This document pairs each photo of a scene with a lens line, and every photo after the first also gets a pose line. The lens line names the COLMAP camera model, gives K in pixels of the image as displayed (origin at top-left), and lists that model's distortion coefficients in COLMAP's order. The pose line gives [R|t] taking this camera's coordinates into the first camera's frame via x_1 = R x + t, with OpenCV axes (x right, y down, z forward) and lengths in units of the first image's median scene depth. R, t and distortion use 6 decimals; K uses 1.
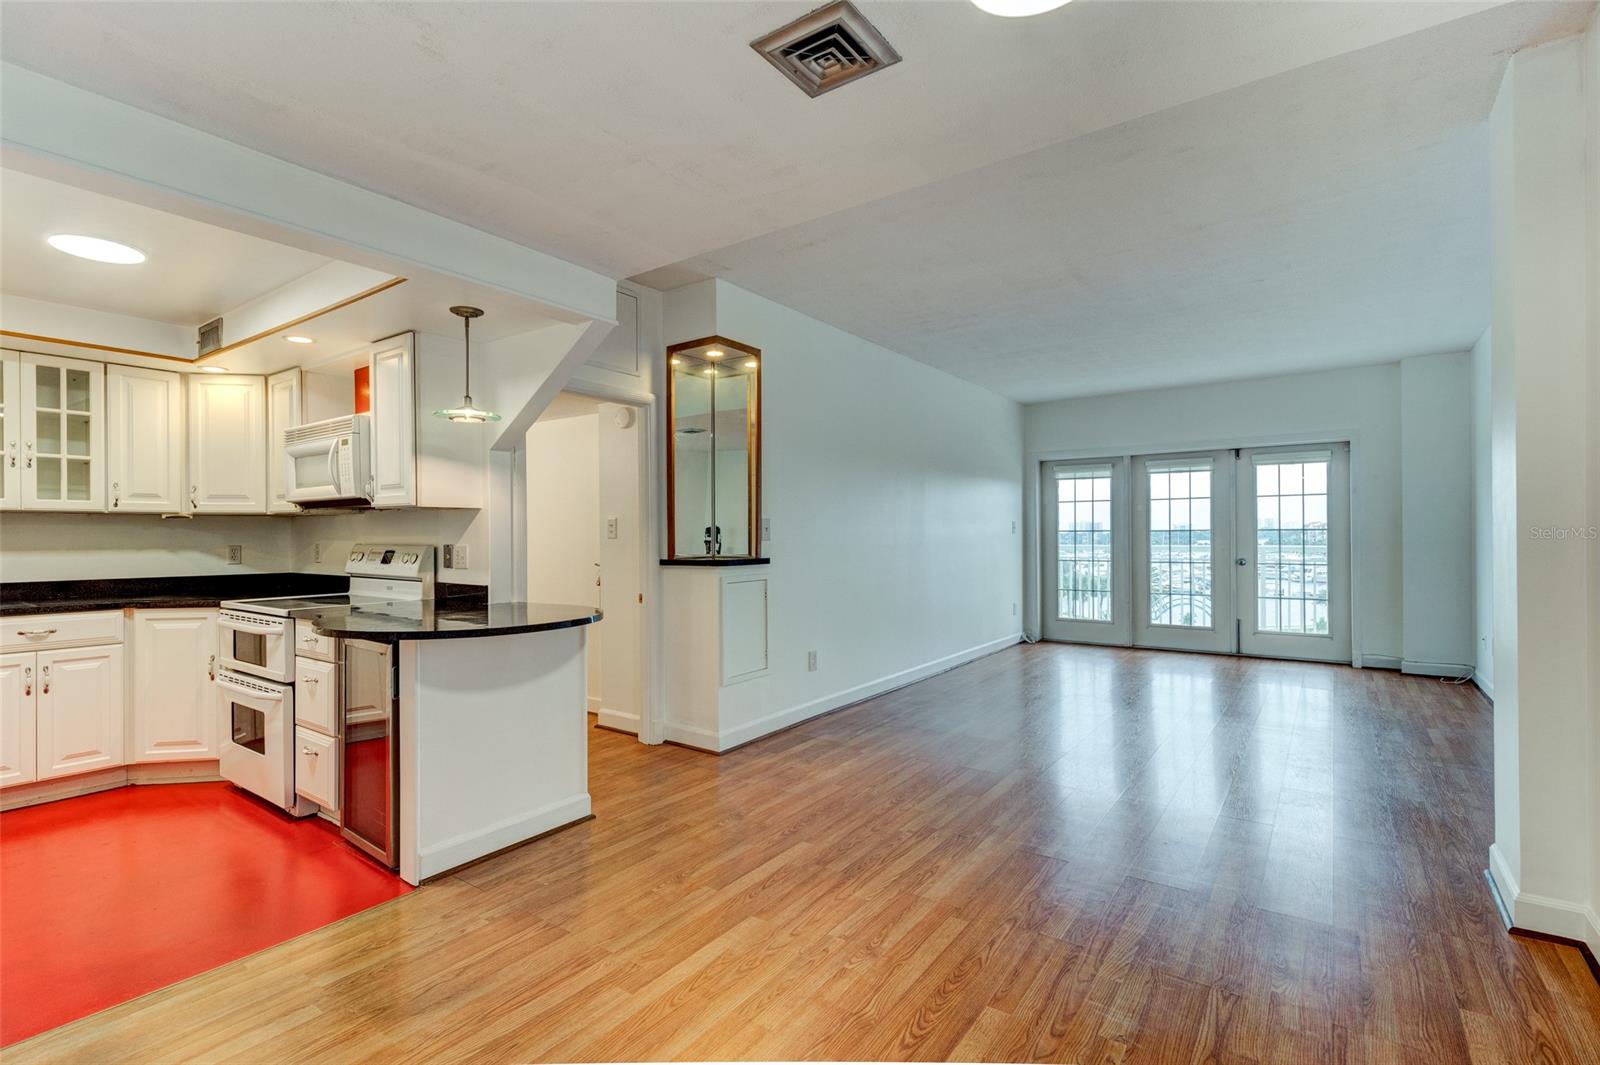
lens RADIAL K [[753.1, 0, 793.7], [0, 753.1, 537.5], [0, 0, 1]] dist [0.001522, -0.011157]
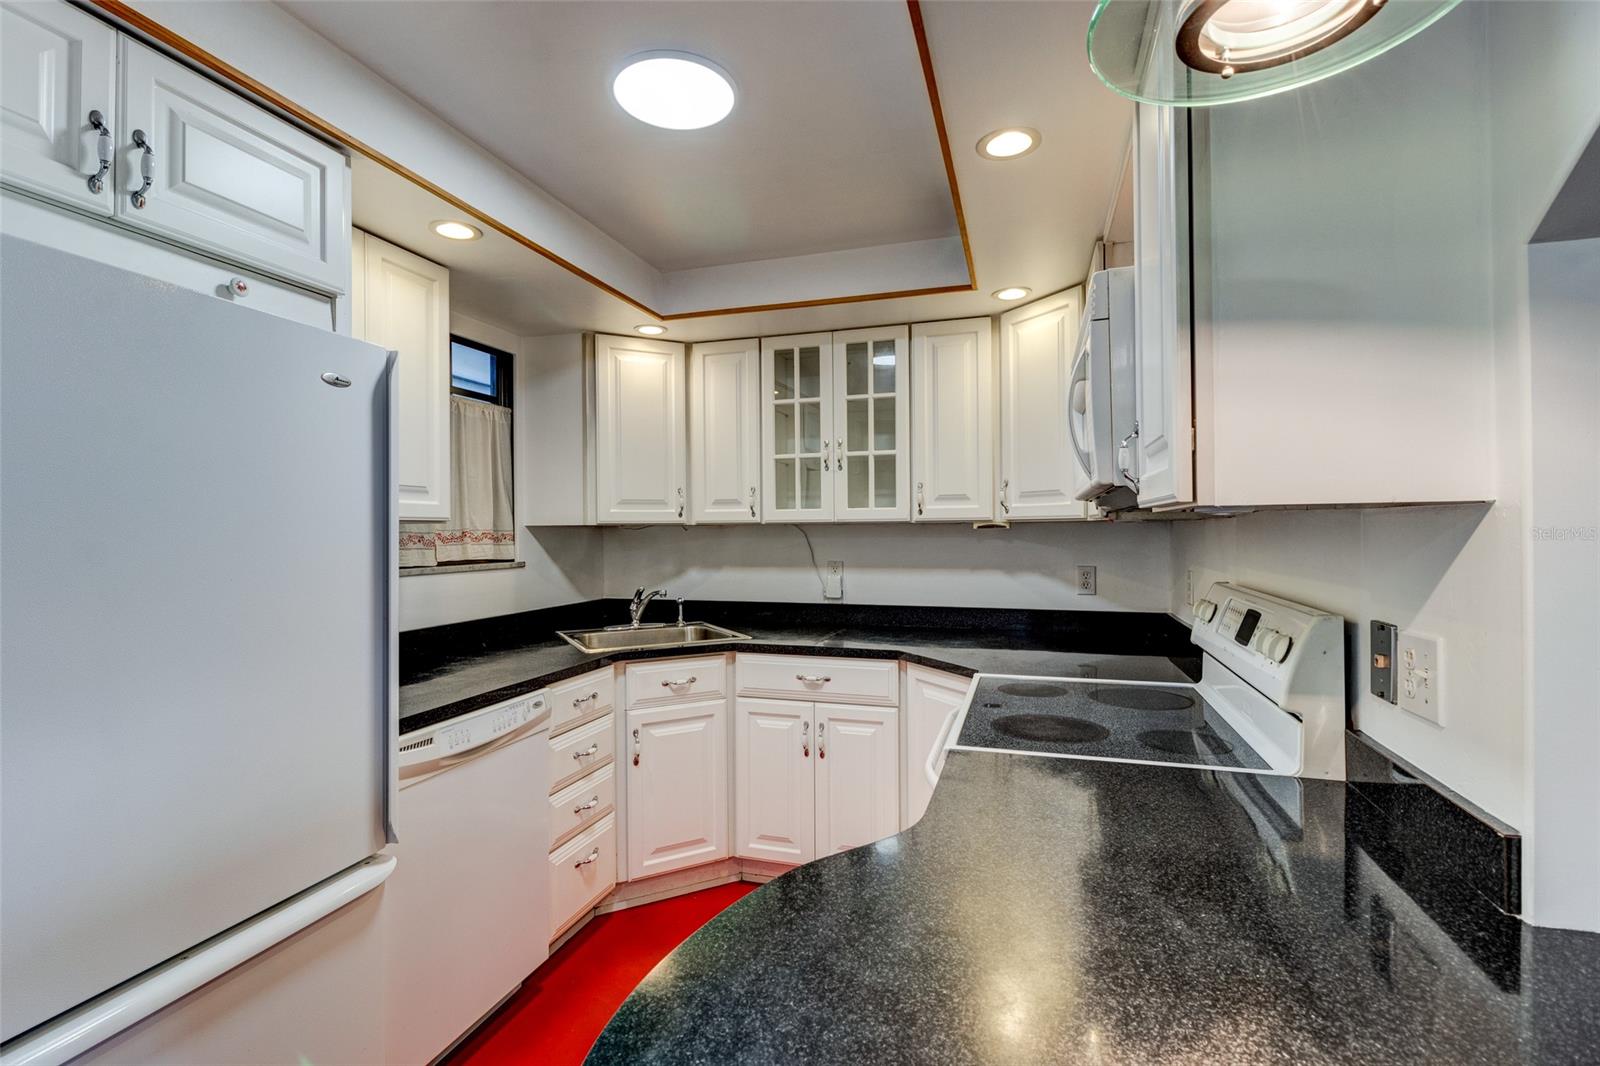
lens RADIAL K [[753.1, 0, 794.9], [0, 753.1, 525.0], [0, 0, 1]] dist [0.001522, -0.011157]
pose [[0.314003, -0.005564, -0.949406, -0.240293], [0.005654, 0.999976, -0.003990, -0.028843], [0.949405, -0.004115, 0.314027, 0.662632]]
